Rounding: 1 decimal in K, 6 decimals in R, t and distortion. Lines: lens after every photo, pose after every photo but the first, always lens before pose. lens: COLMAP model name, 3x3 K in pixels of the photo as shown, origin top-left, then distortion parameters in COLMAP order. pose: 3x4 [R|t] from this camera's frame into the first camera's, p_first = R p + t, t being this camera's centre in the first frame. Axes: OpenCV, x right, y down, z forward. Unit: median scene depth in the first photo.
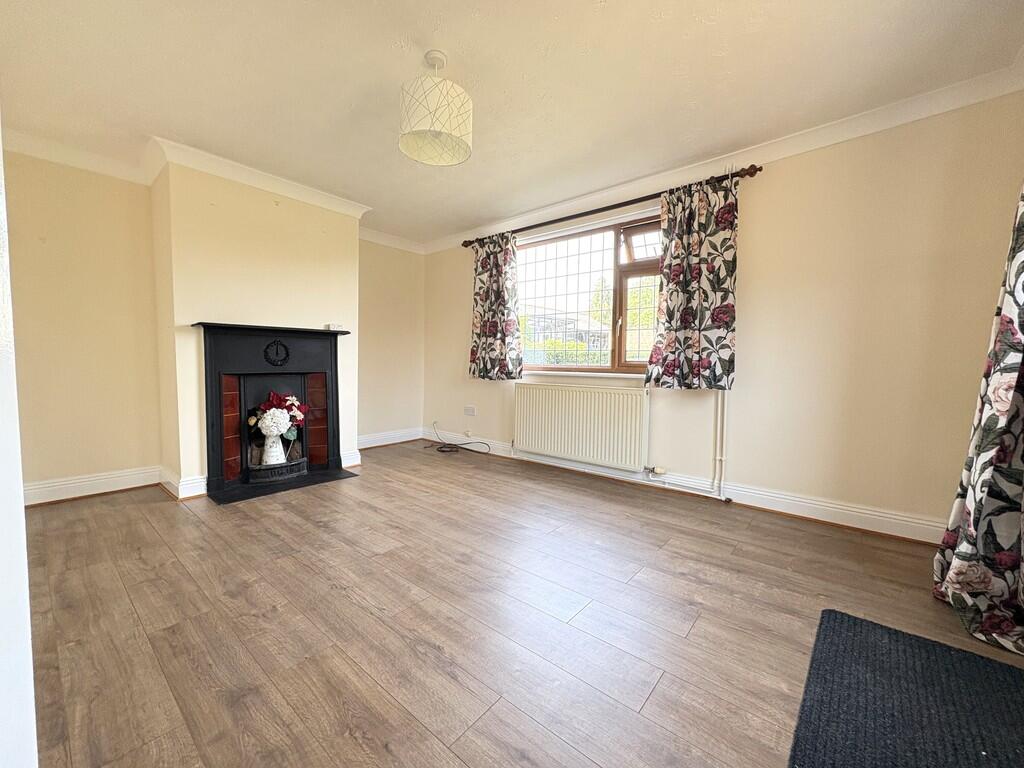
lens RADIAL K [[409.1, 0, 510.2], [0, 409.1, 381.5], [0, 0, 1]] dist [-0.001263, 0.000632]
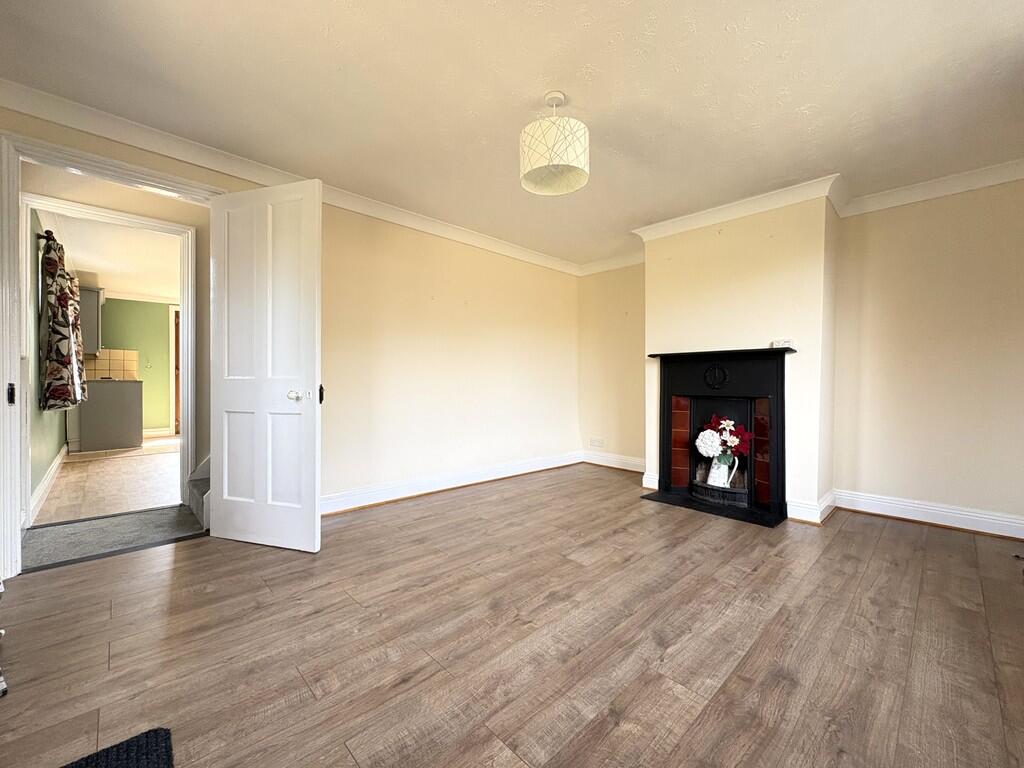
lens RADIAL K [[409.1, 0, 504.6], [0, 409.1, 381.9], [0, 0, 1]] dist [-0.001263, 0.000632]
pose [[-0.110491, -0.008834, -0.993838, 0.552726], [-0.055201, 0.998471, -0.002738, -0.026497], [0.992343, 0.054559, -0.110810, 0.642987]]
